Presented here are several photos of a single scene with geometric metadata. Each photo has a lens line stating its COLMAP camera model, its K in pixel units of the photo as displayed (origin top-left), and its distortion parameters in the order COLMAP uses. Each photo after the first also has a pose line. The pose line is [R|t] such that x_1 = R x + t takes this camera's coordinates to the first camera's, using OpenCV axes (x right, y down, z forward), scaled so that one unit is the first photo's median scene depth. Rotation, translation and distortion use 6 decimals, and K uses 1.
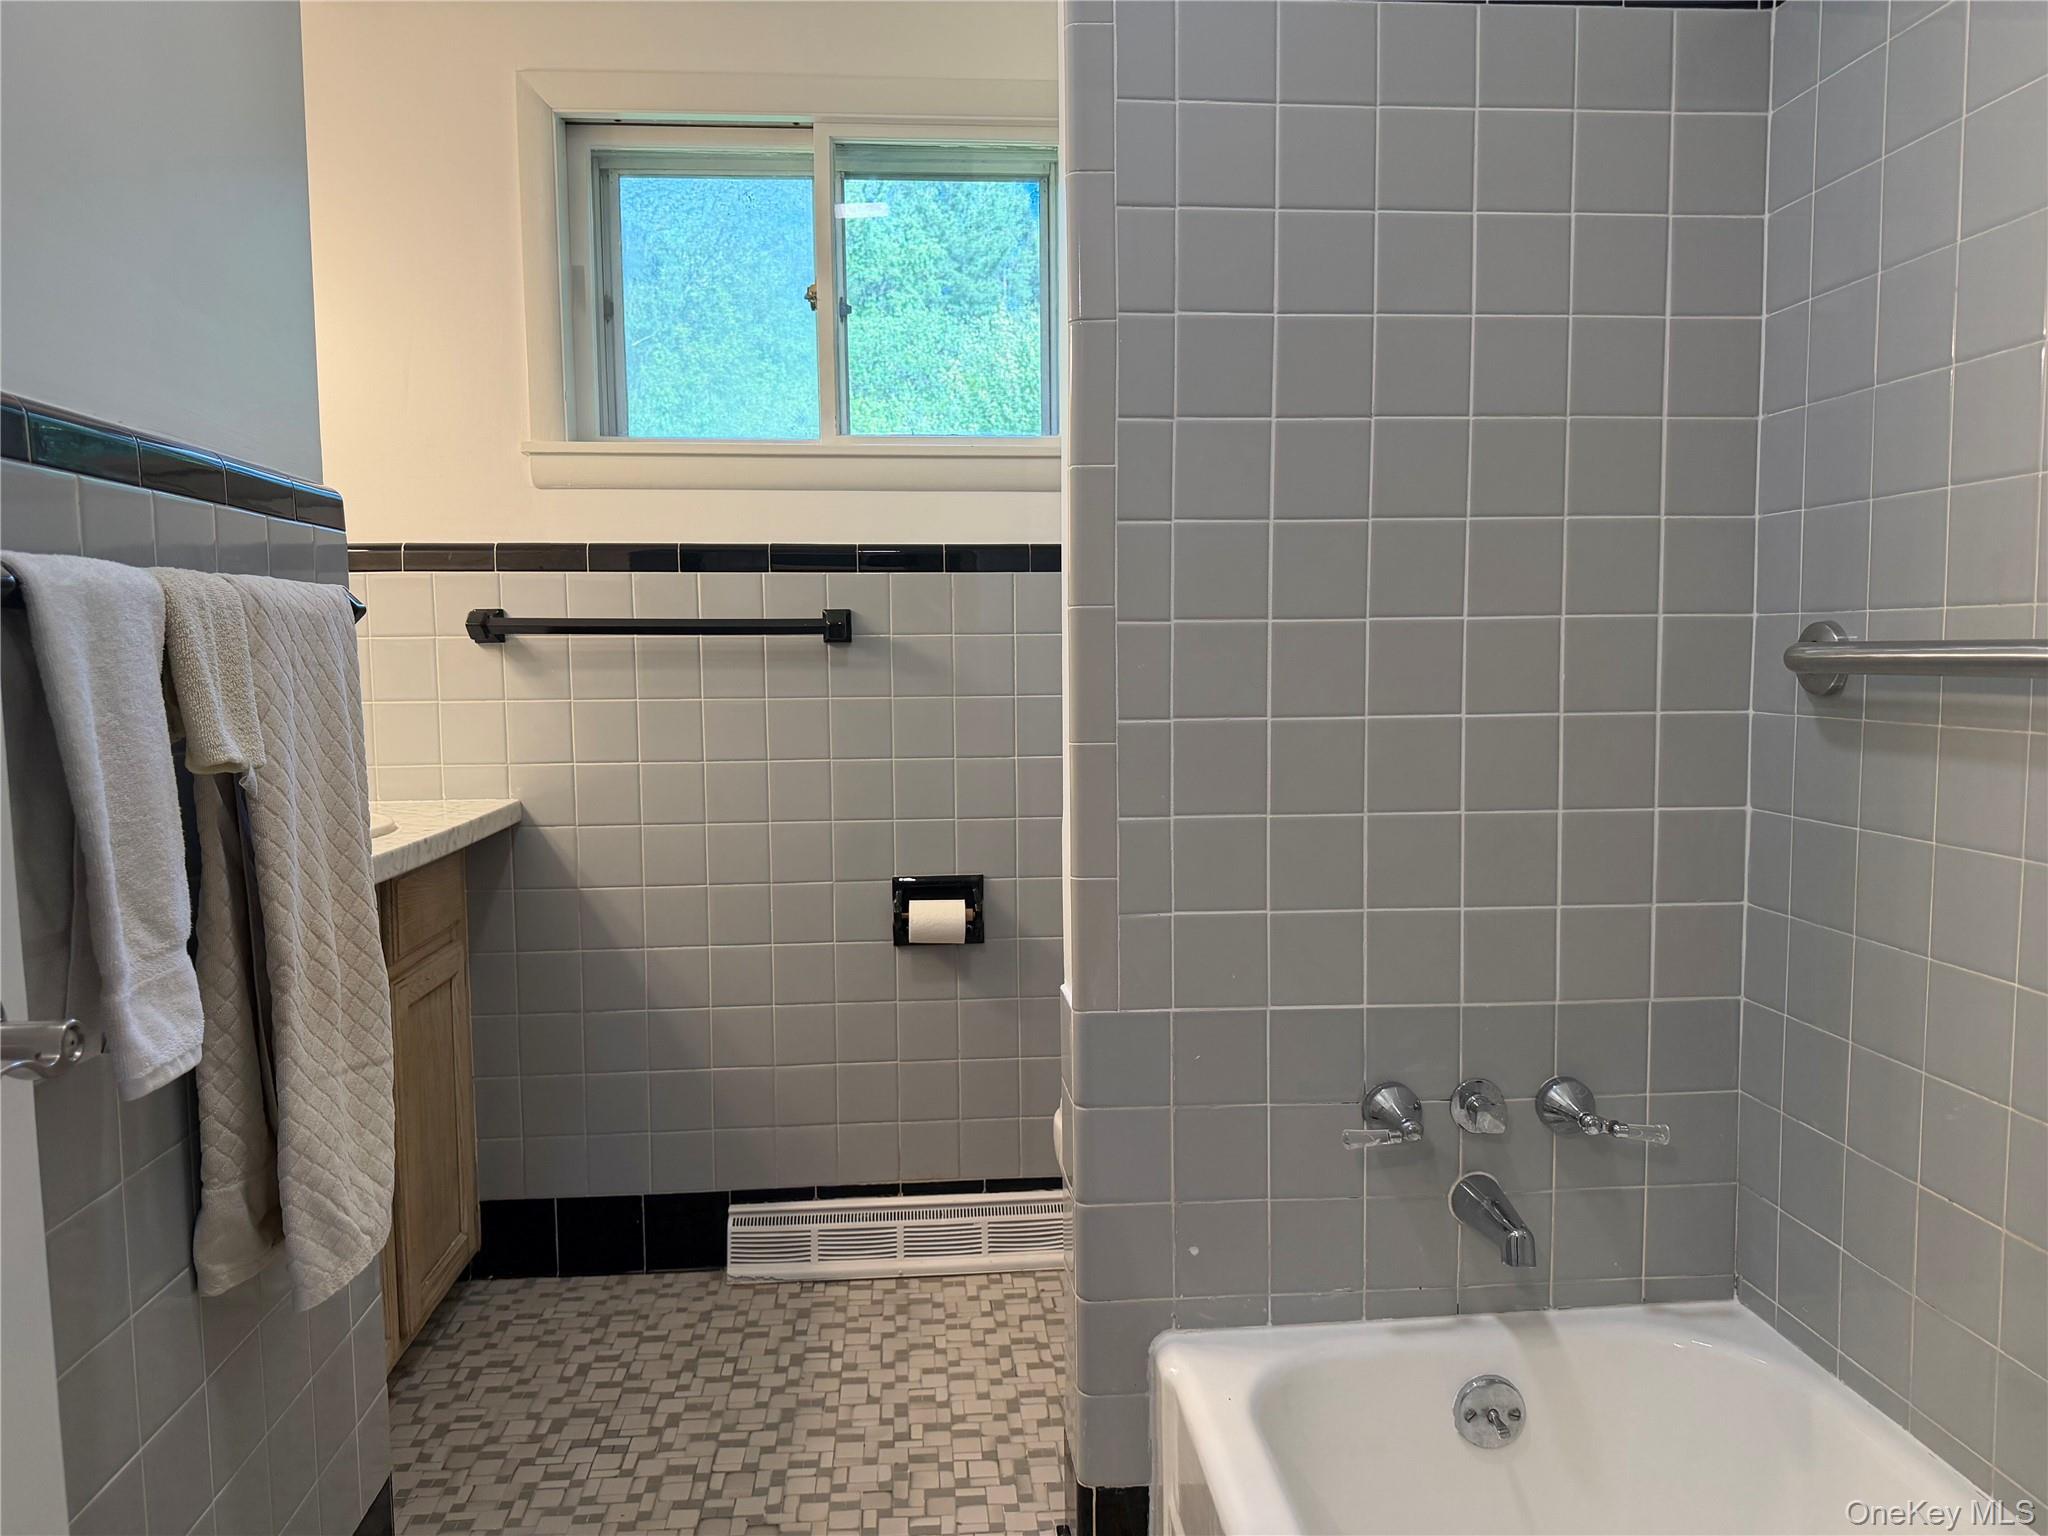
lens RADIAL K [[1455.1, 0, 1036.6], [0, 1455.1, 769.1], [0, 0, 1]] dist [-0.003795, -0.000064]
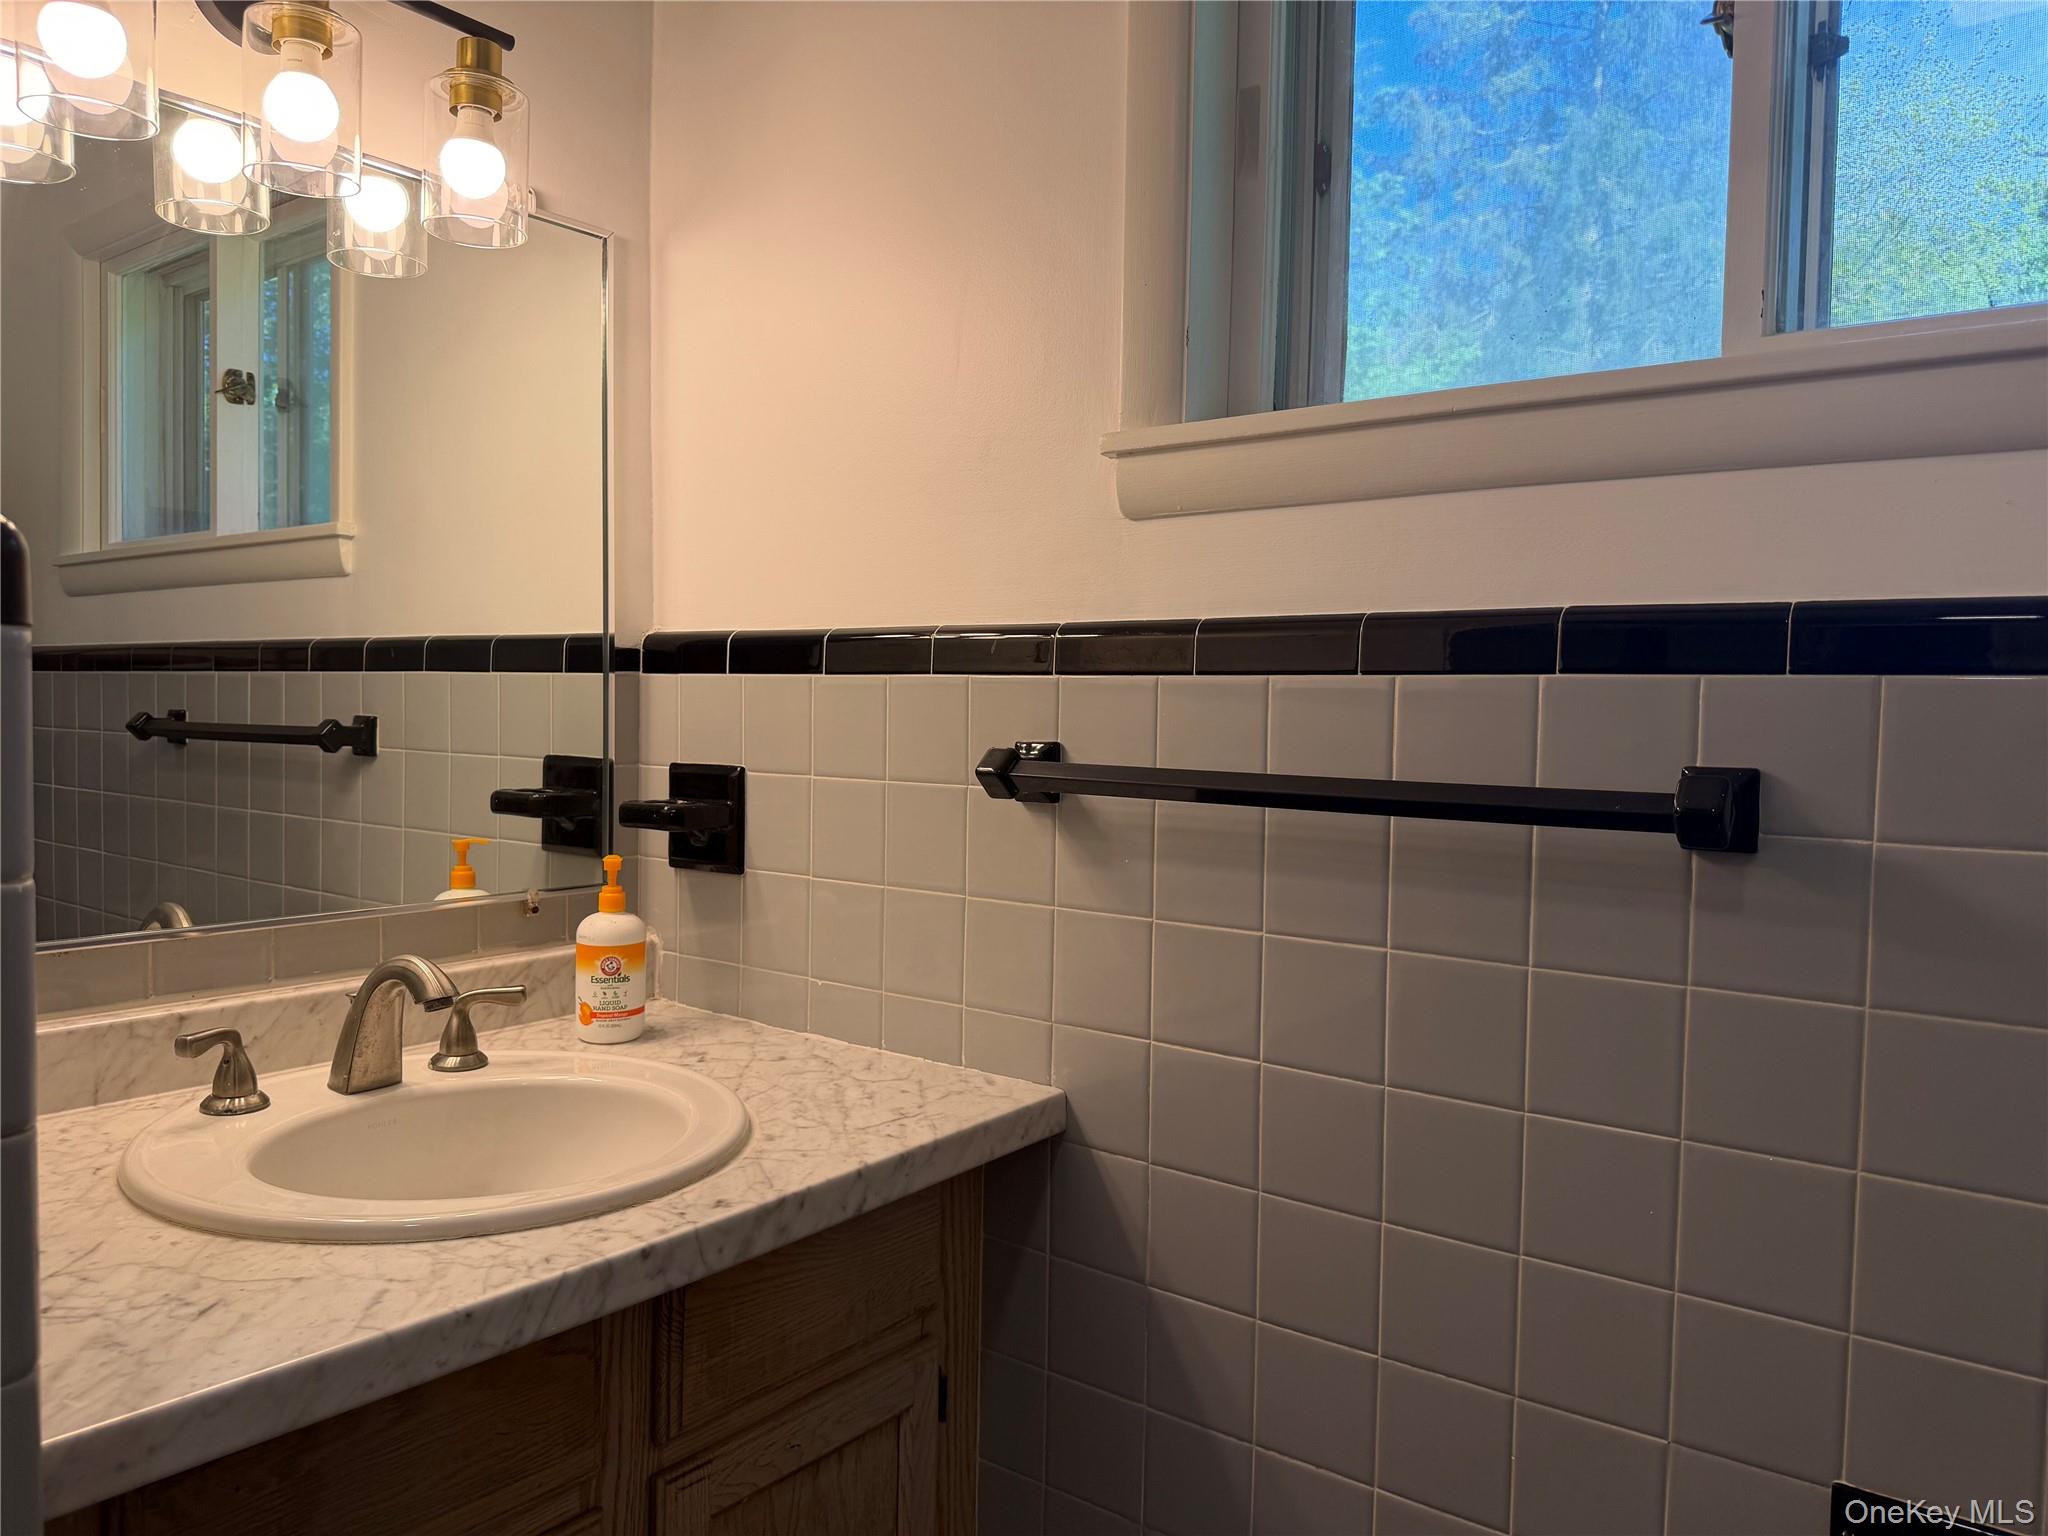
lens RADIAL K [[1455.1, 0, 1036.6], [0, 1455.1, 769.1], [0, 0, 1]] dist [-0.003795, -0.000064]
pose [[0.739082, 0.054273, -0.671426, -0.009057], [-0.084360, 0.996359, -0.012323, -0.089520], [0.668312, 0.065749, 0.740969, 0.585012]]
